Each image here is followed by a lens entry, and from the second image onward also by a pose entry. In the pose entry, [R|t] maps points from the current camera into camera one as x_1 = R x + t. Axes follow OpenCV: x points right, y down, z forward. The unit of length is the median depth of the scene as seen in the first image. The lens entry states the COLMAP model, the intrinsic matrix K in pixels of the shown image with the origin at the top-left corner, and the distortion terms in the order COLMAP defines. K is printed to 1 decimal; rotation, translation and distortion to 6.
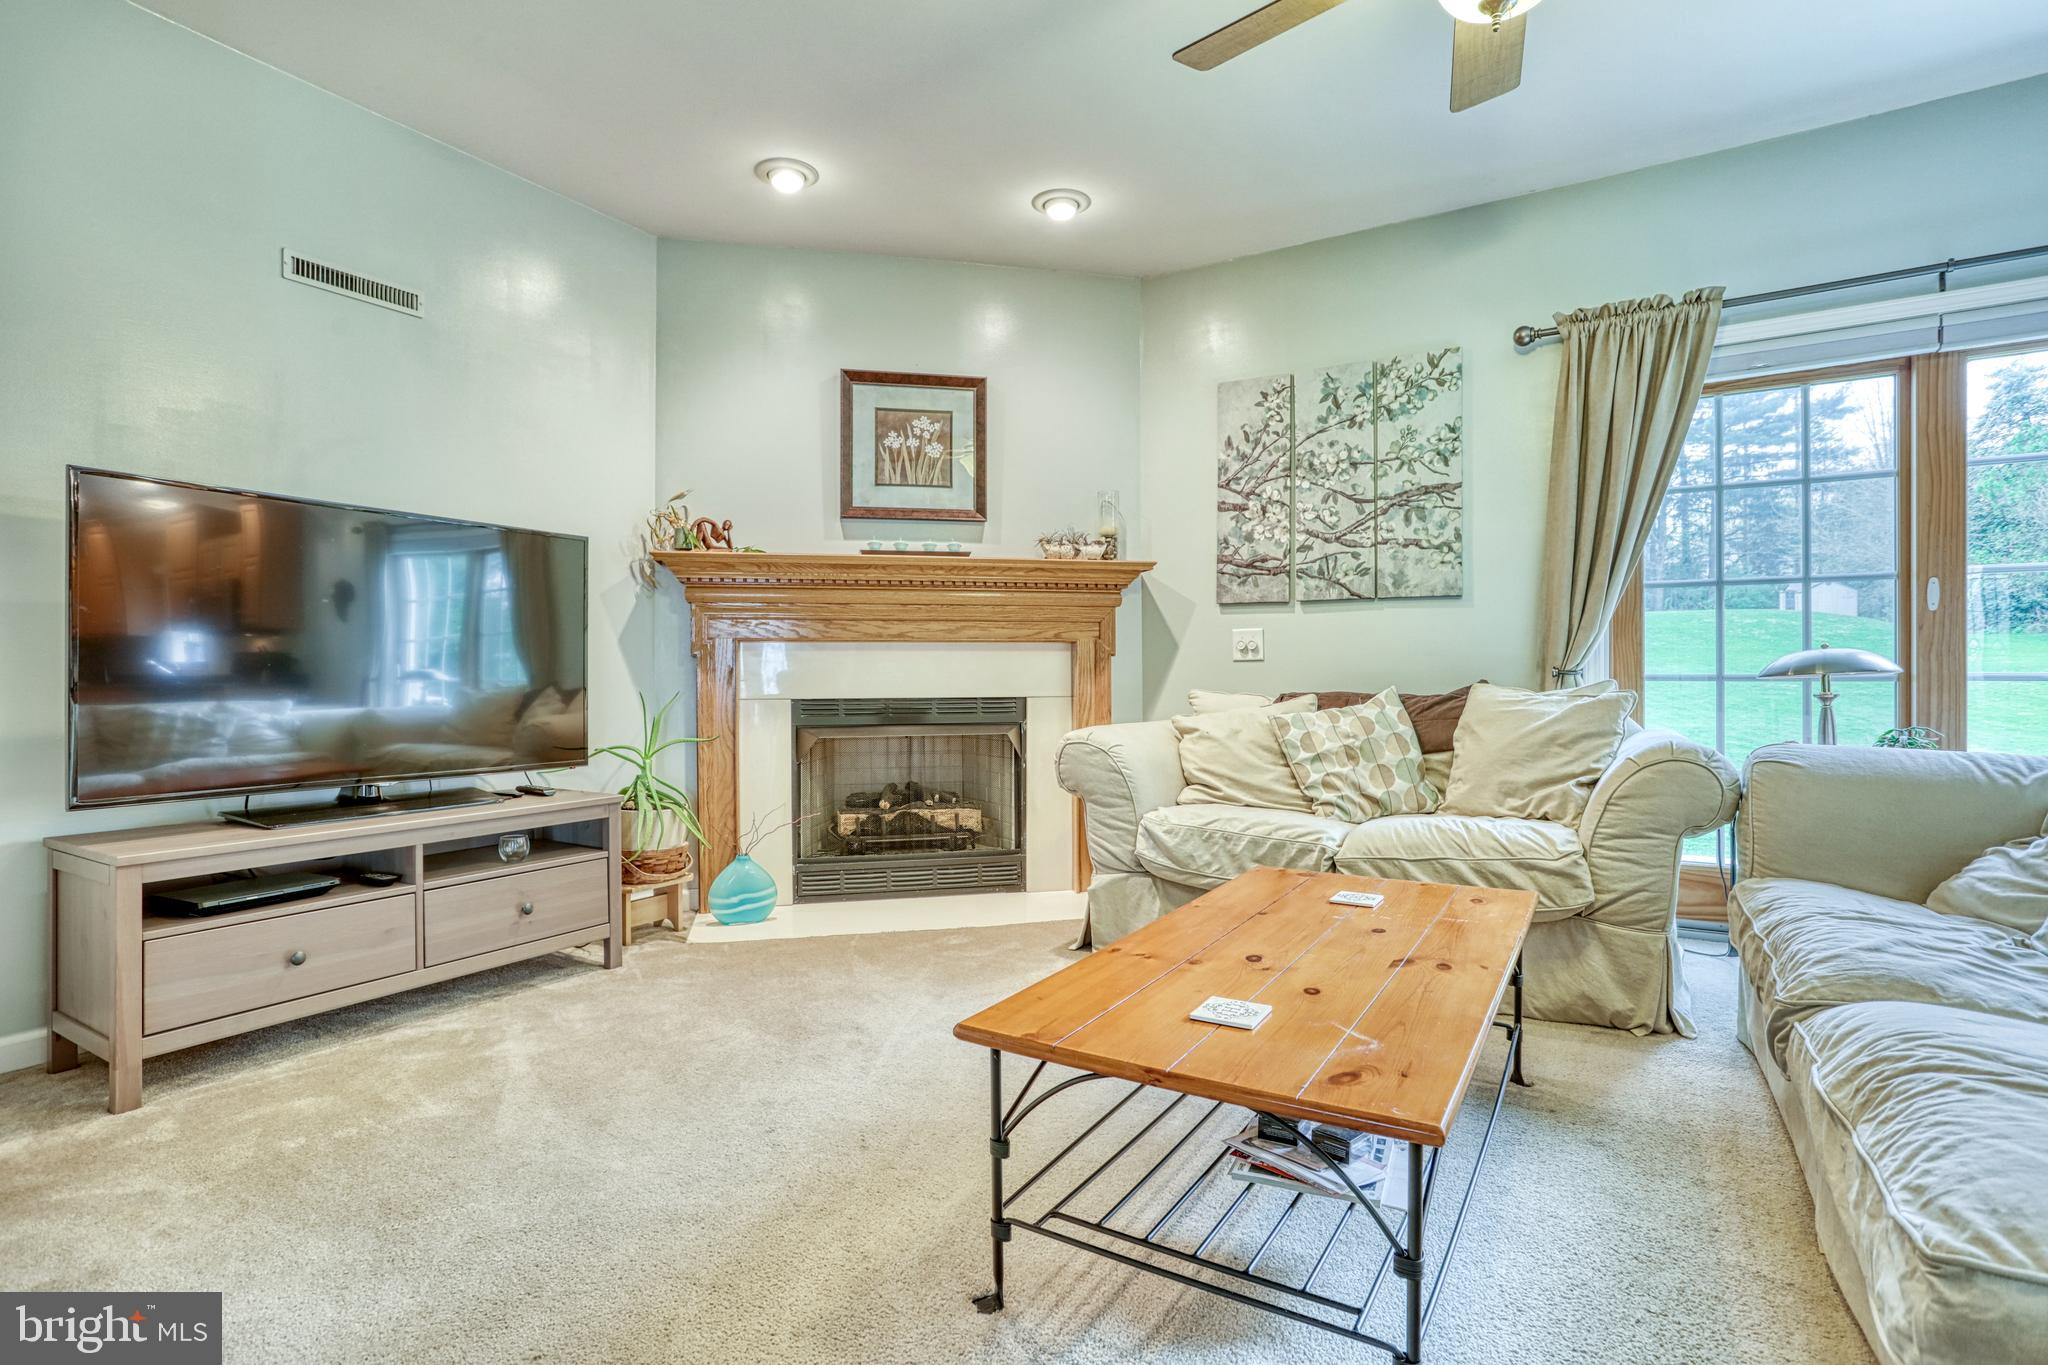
lens RADIAL K [[977.2, 0, 1028.3], [0, 977.2, 678.0], [0, 0, 1]] dist [-0.054979, 0.028676]
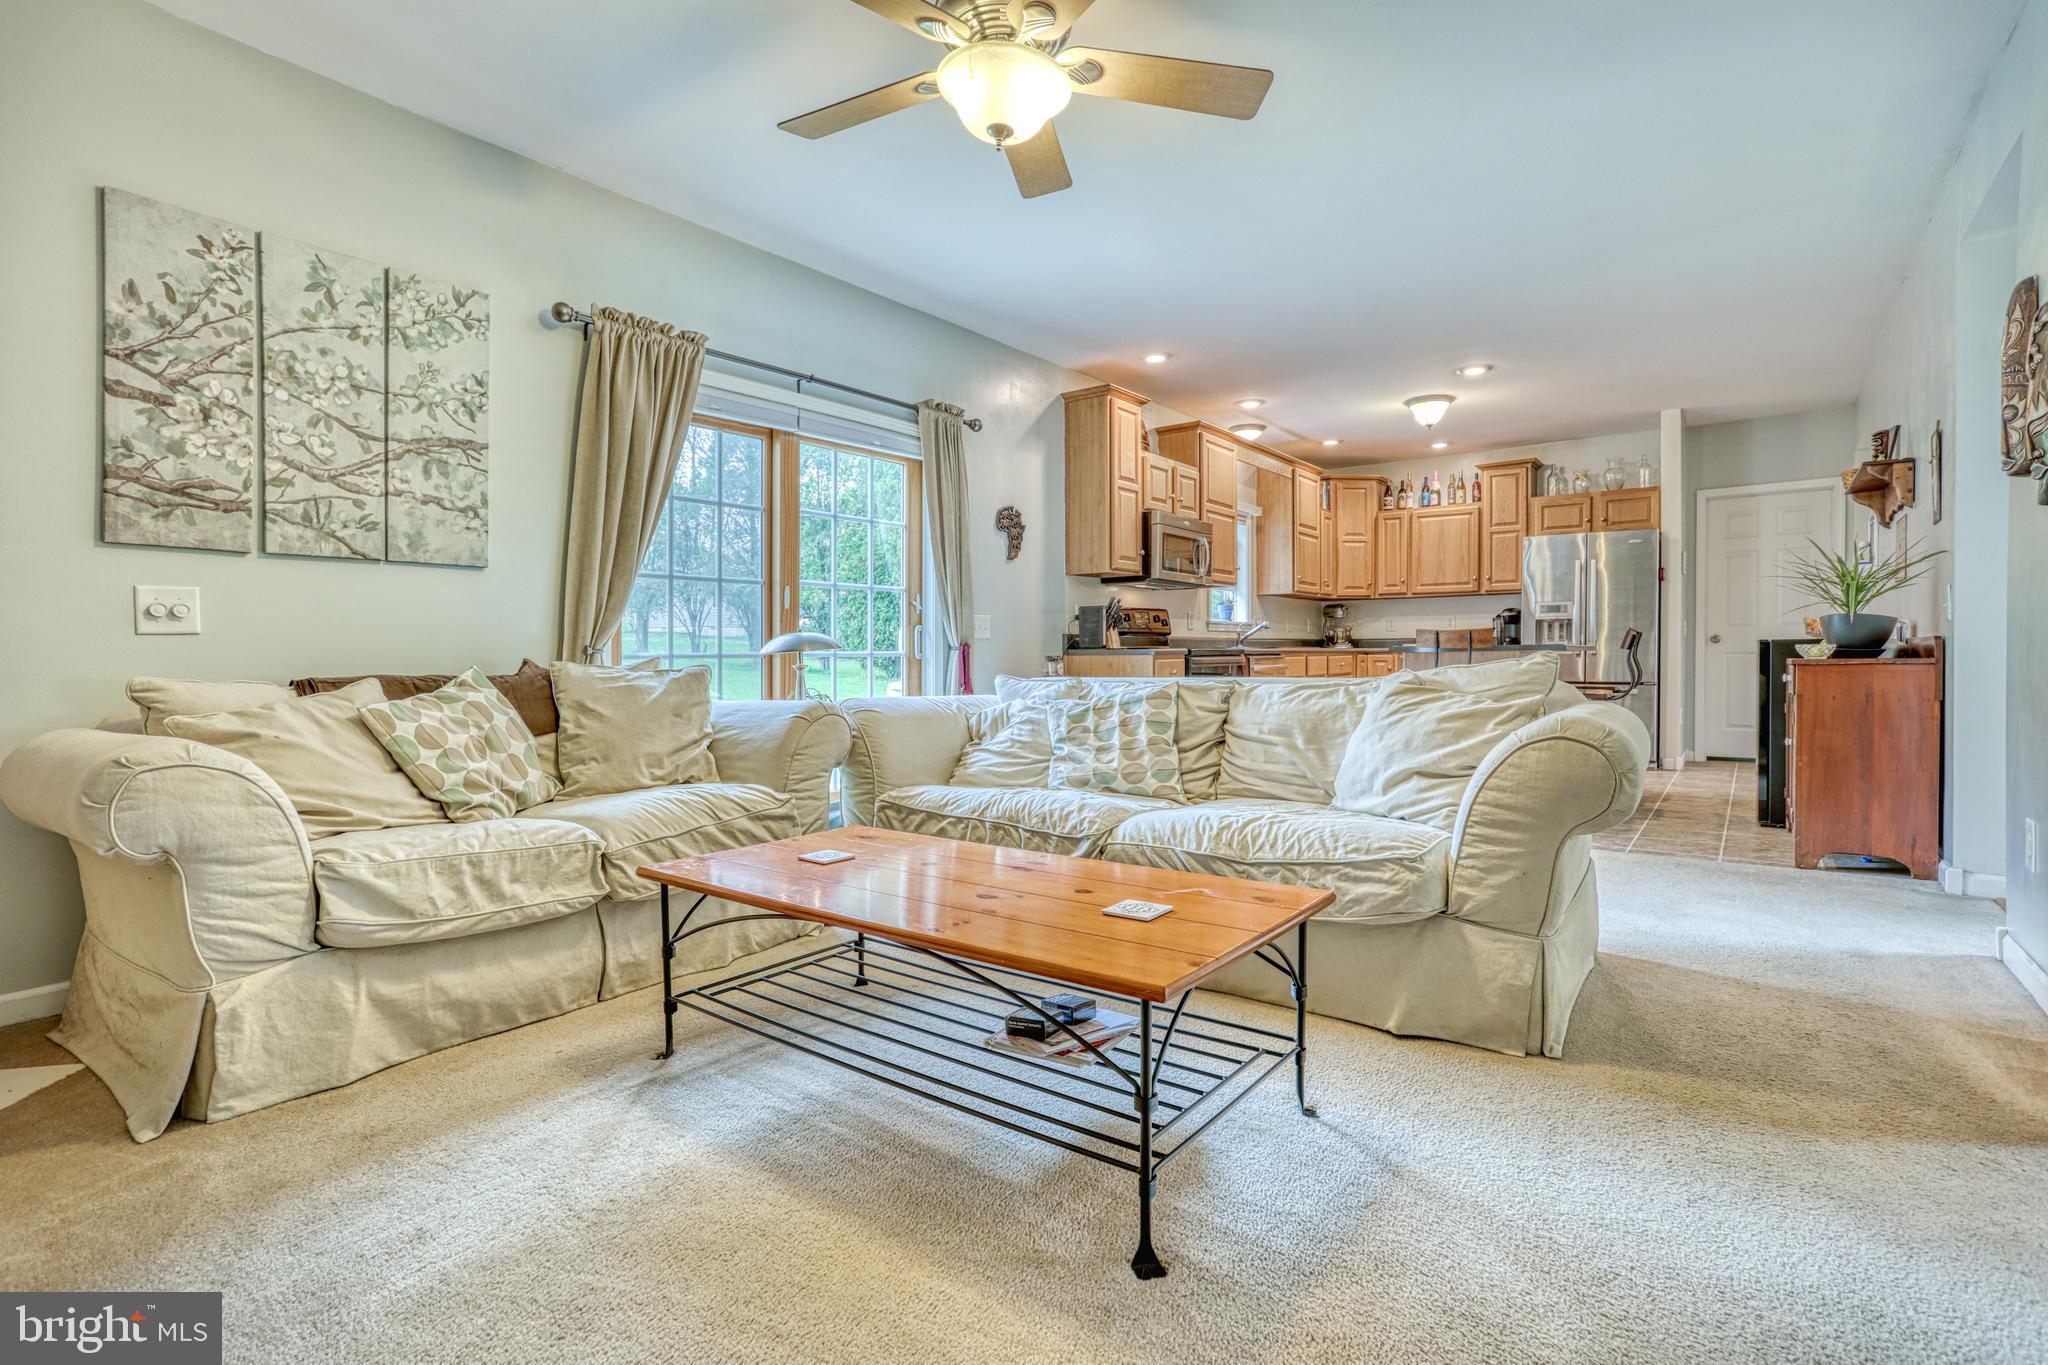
lens RADIAL K [[971.8, 0, 1010.2], [0, 971.8, 686.7], [0, 0, 1]] dist [-0.039027, 0.029691]
pose [[0.114950, -0.033871, 0.992794, -0.389979], [0.012822, 0.999386, 0.032611, 0.004629], [-0.993289, 0.008981, 0.115313, 0.384030]]
